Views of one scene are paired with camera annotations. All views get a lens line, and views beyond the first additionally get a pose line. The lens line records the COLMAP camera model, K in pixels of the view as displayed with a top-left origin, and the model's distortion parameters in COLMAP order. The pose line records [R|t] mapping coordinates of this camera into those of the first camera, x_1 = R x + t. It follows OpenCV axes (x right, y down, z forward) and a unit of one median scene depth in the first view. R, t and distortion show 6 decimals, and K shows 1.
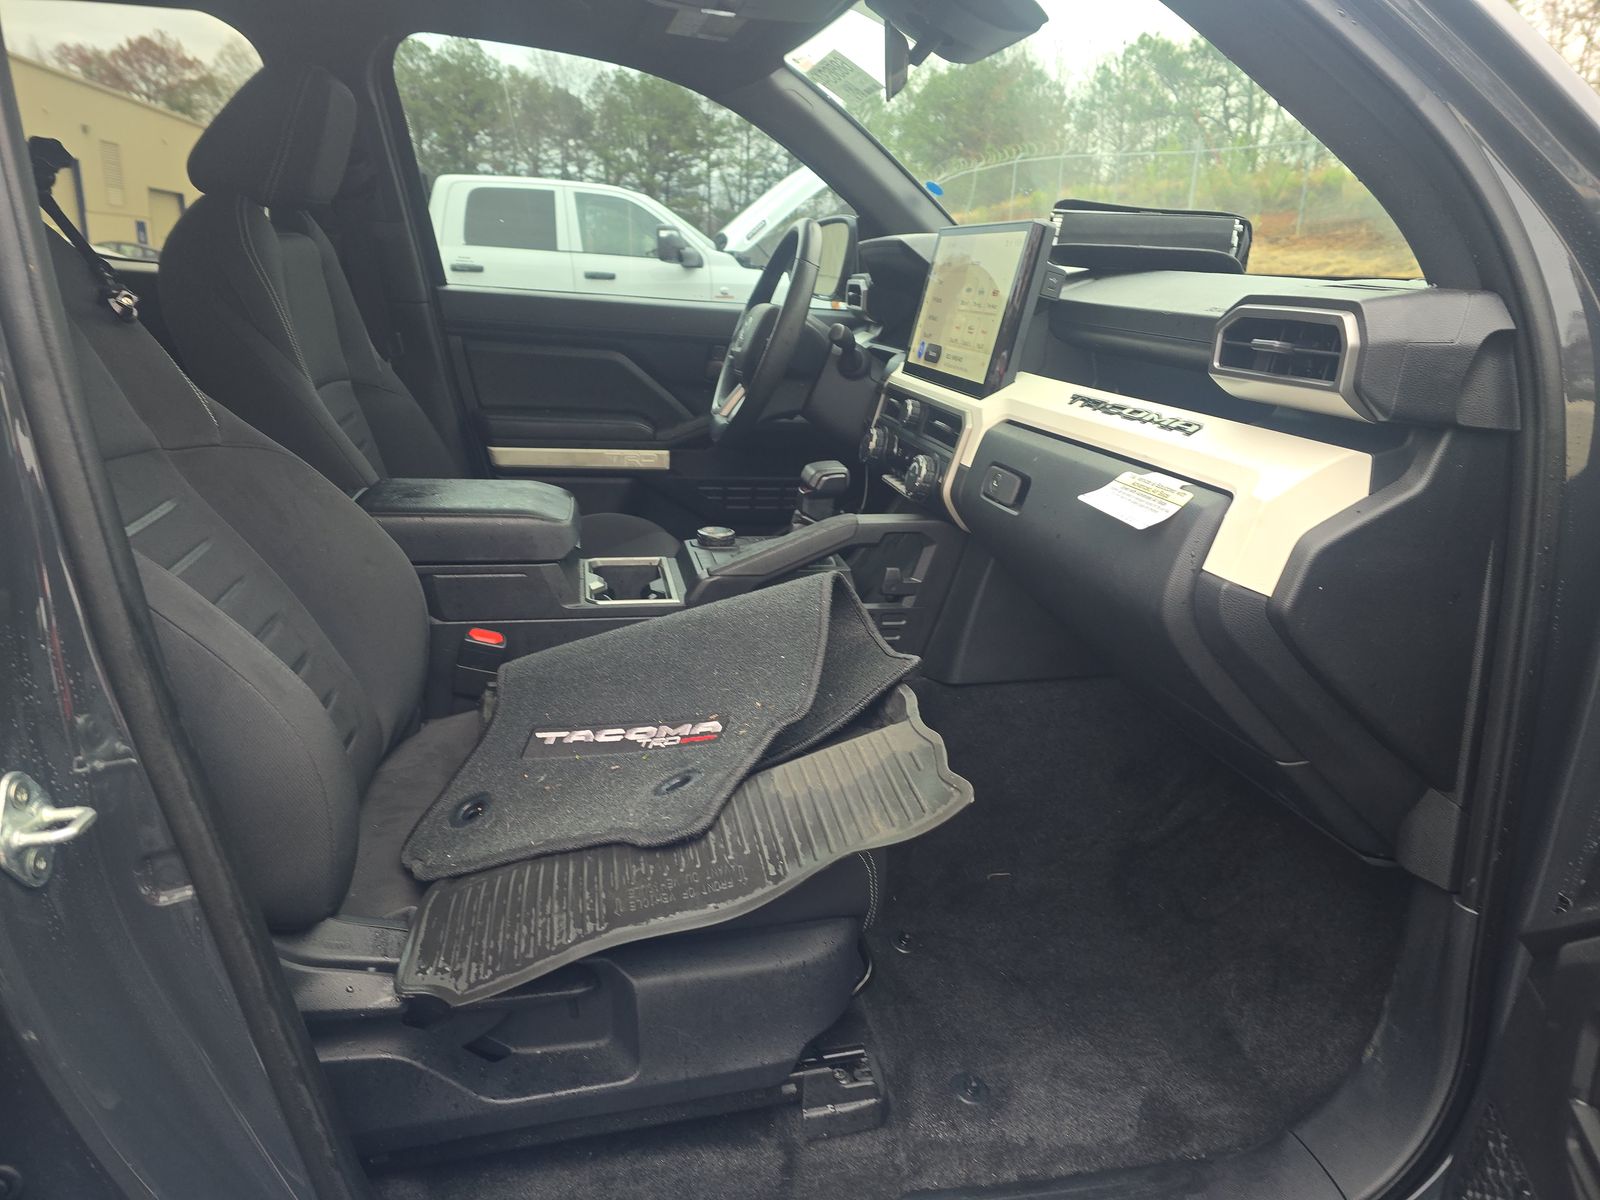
lens RADIAL K [[1064.9, 0, 800.0], [0, 1064.9, 600.0], [0, 0, 1]] dist [0.059331, -0.064957]
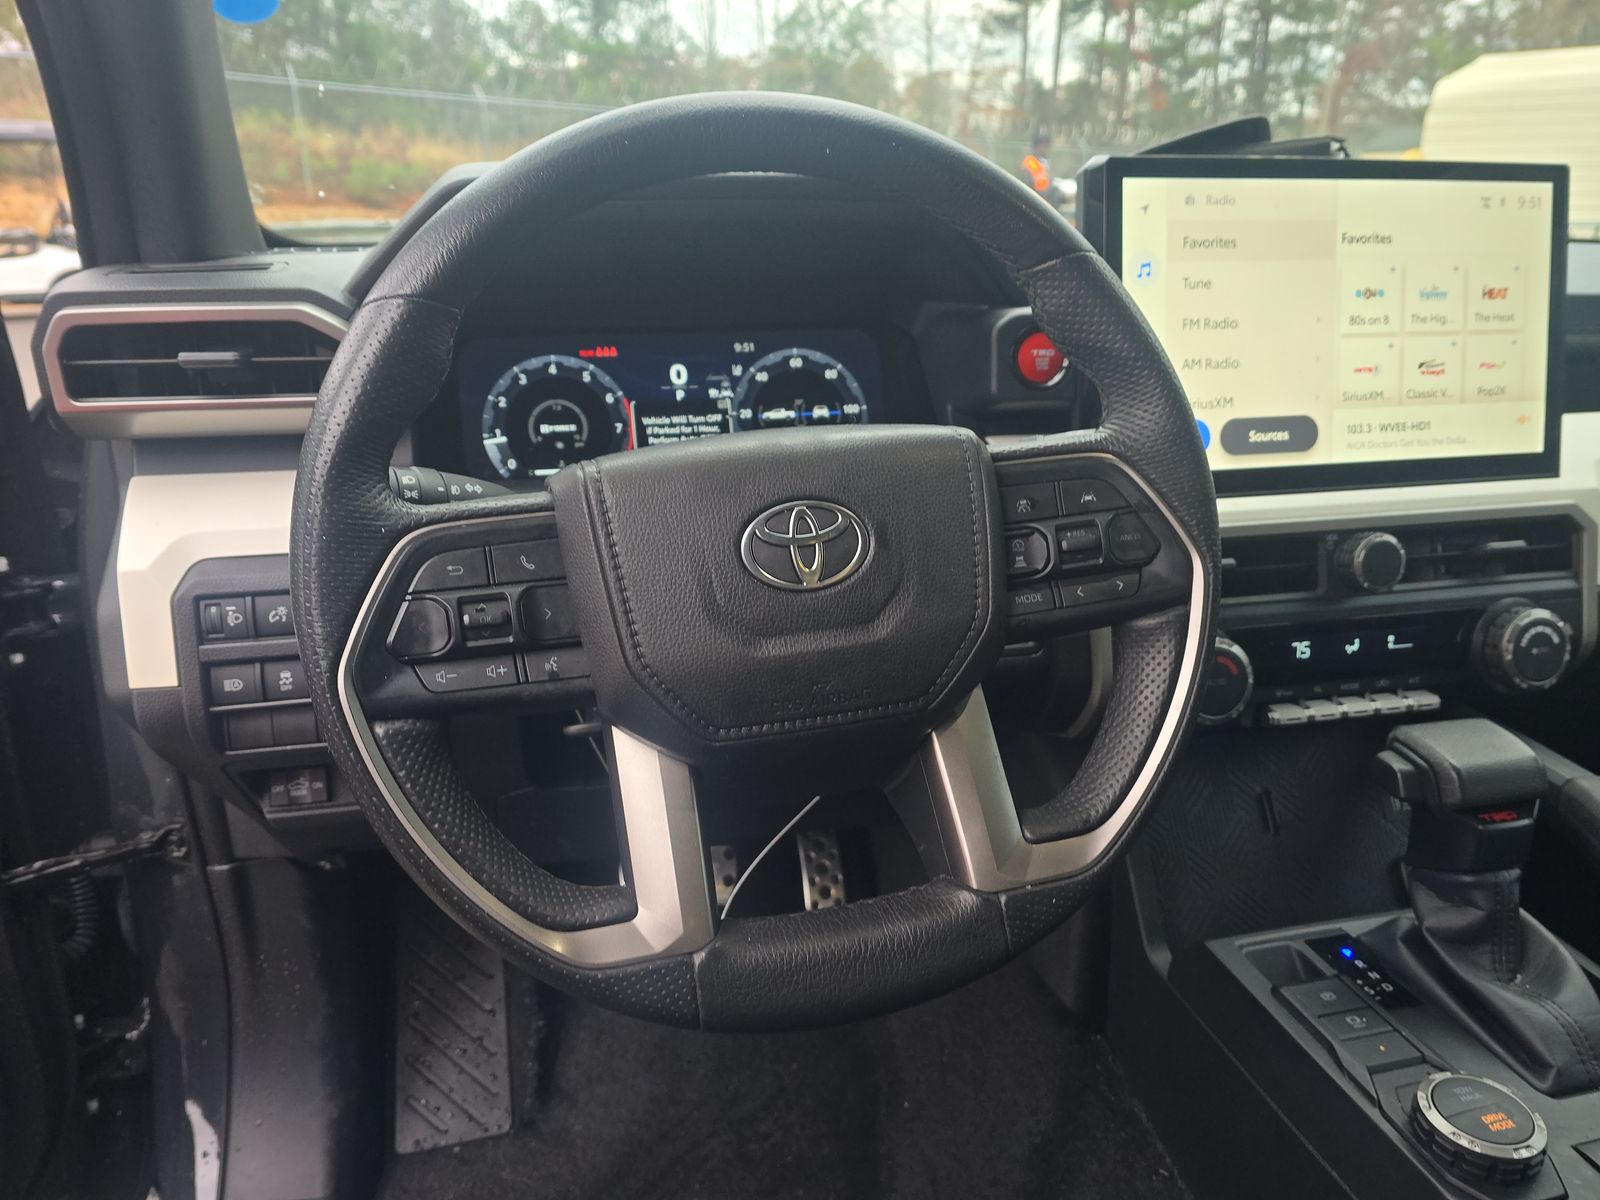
lens RADIAL K [[1064.9, 0, 800.0], [0, 1064.9, 600.0], [0, 0, 1]] dist [0.059331, -0.064957]
pose [[-0.031528, -0.386921, 0.921574, -0.379259], [0.289687, 0.878919, 0.378923, -0.467156], [-0.956602, 0.278915, 0.084375, 1.357788]]
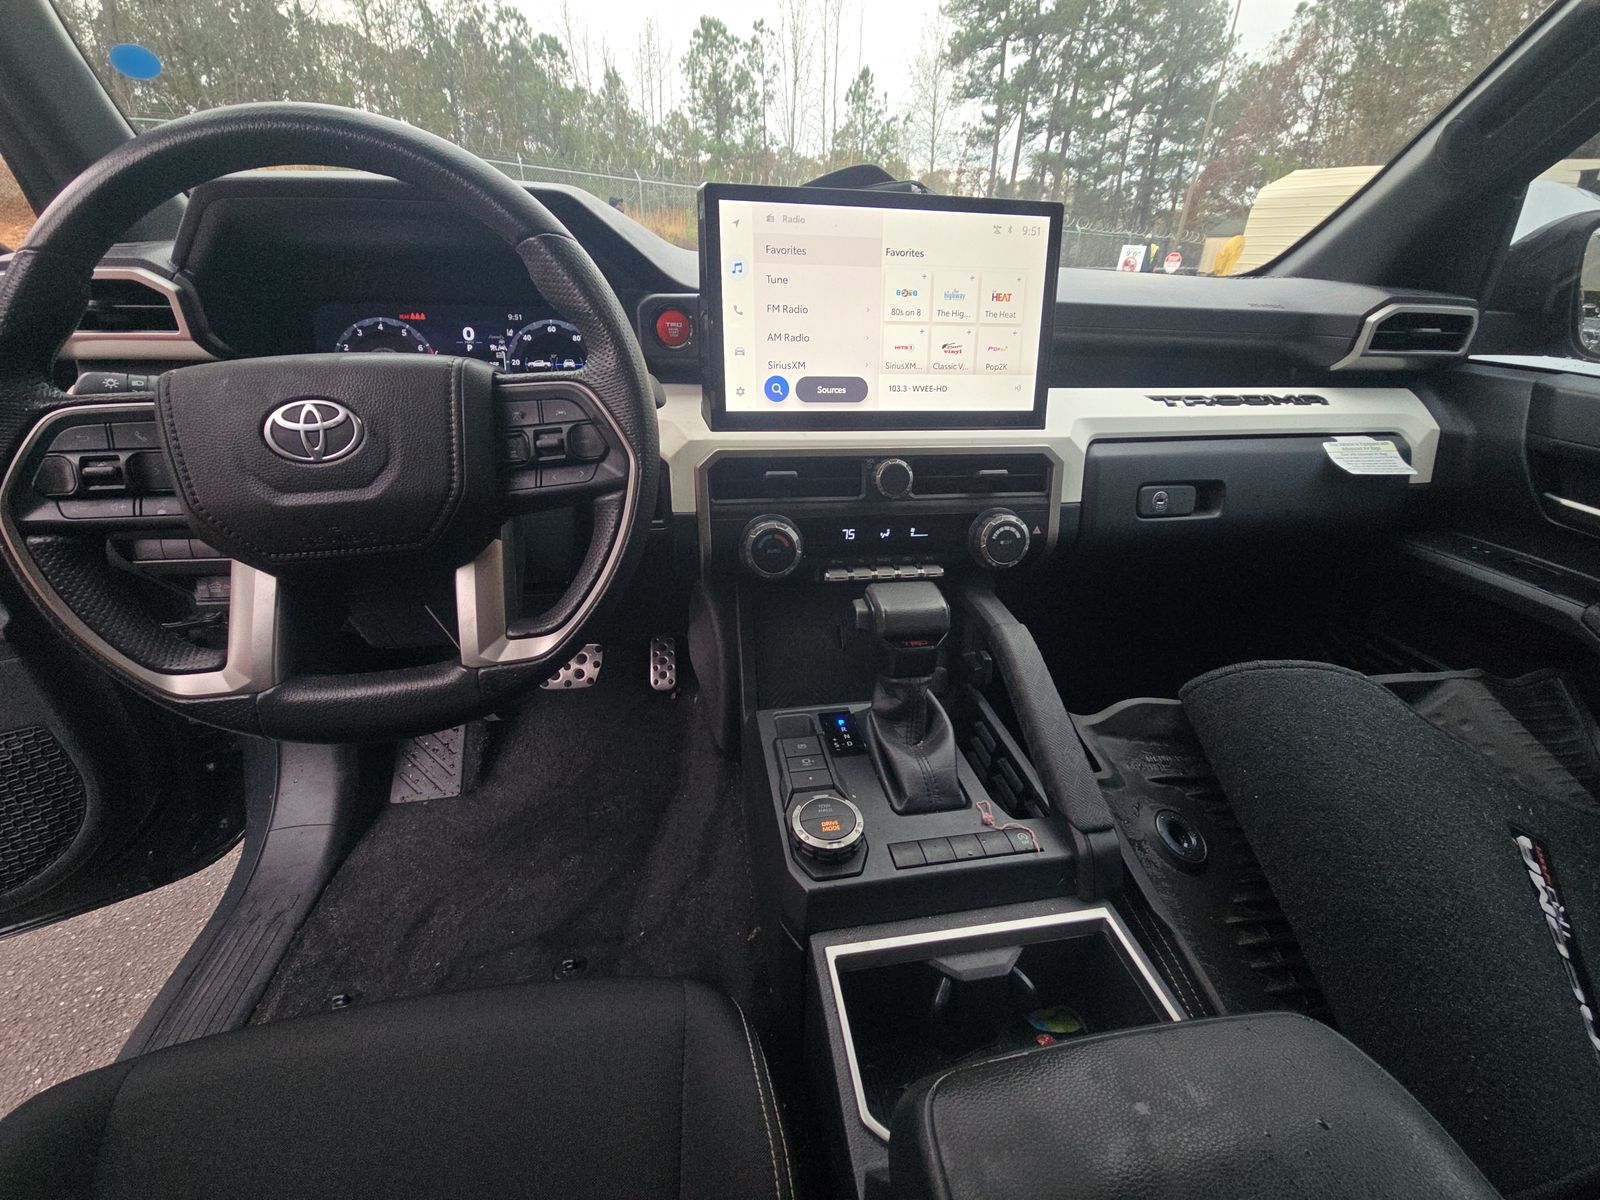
lens RADIAL K [[637.7, 0, 800.0], [0, 637.7, 600.0], [0, 0, 1]] dist [-0.001580, -0.000526]
pose [[0.027738, -0.512552, 0.858208, -0.352196], [0.264079, 0.831795, 0.488241, -0.376257], [-0.964102, 0.213092, 0.158427, 1.136085]]
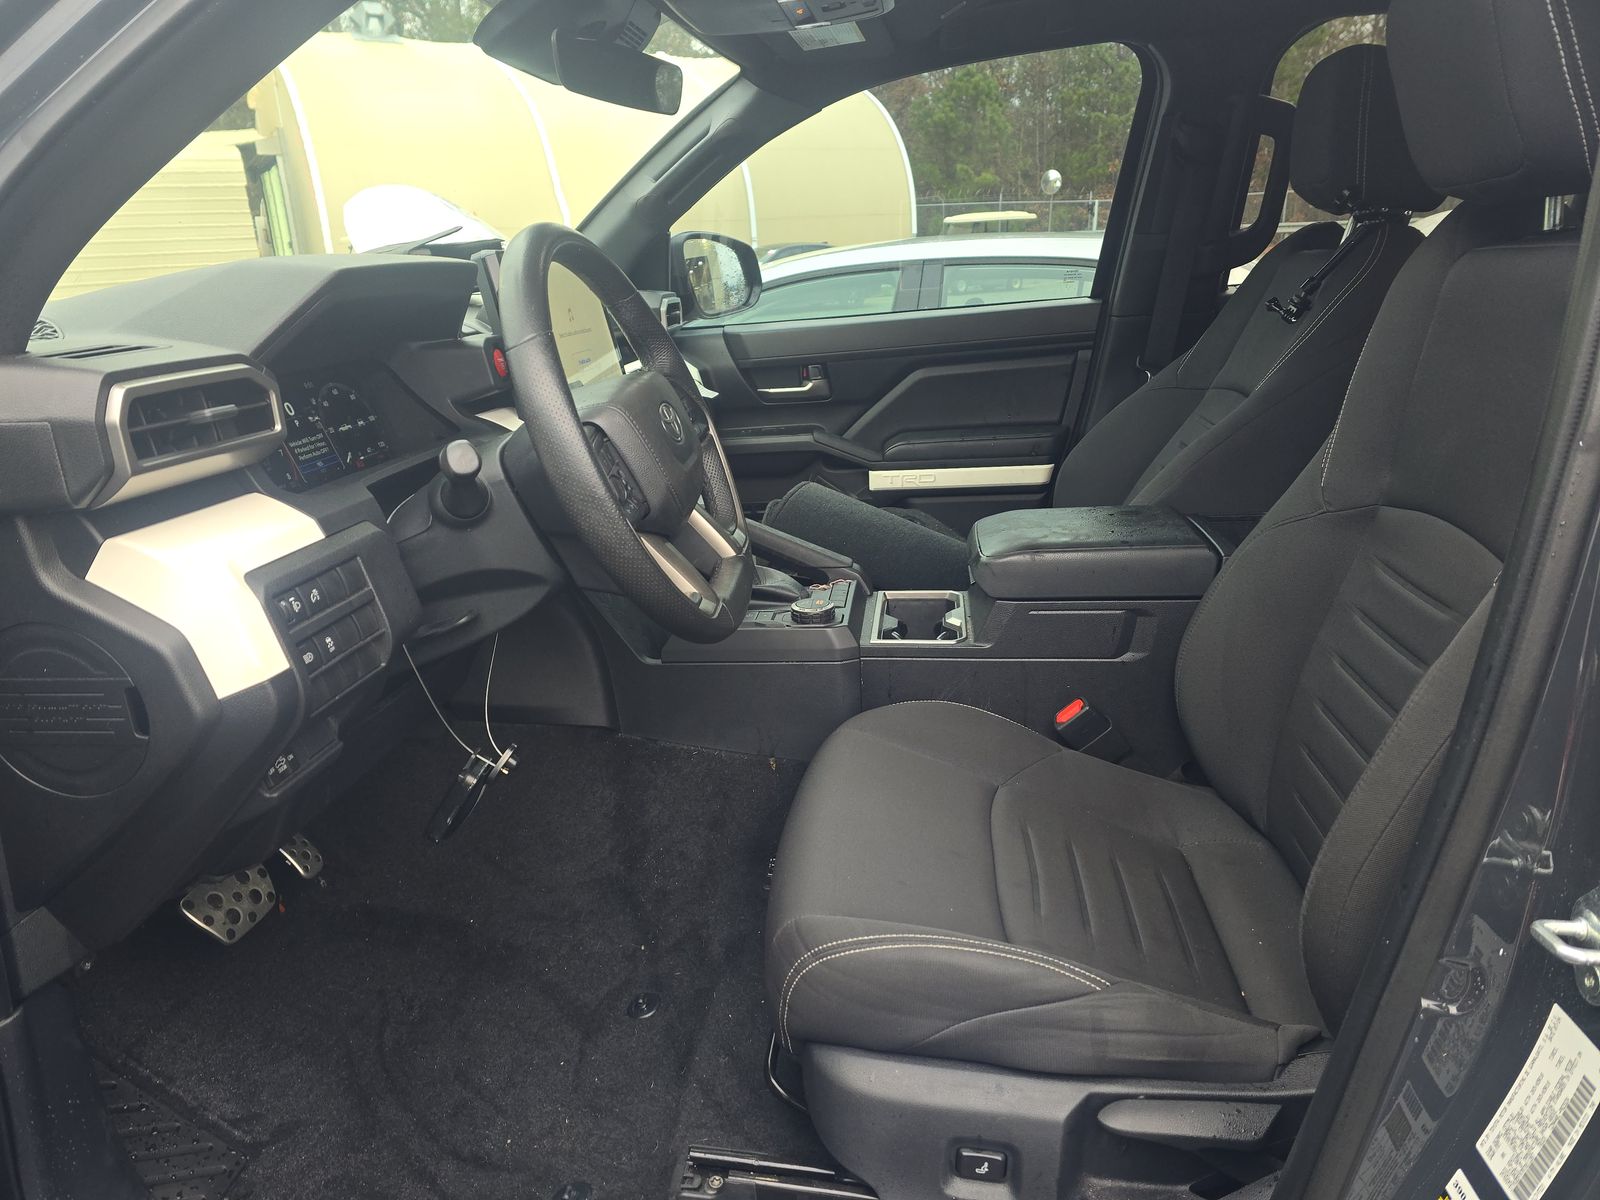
lens RADIAL K [[1064.9, 0, 800.0], [0, 1064.9, 600.0], [0, 0, 1]] dist [0.059331, -0.064957]
pose [[-0.947336, -0.116664, 0.298235, -0.395288], [0.078869, 0.817603, 0.570355, -0.676142], [-0.310378, 0.563839, -0.765344, 1.993894]]
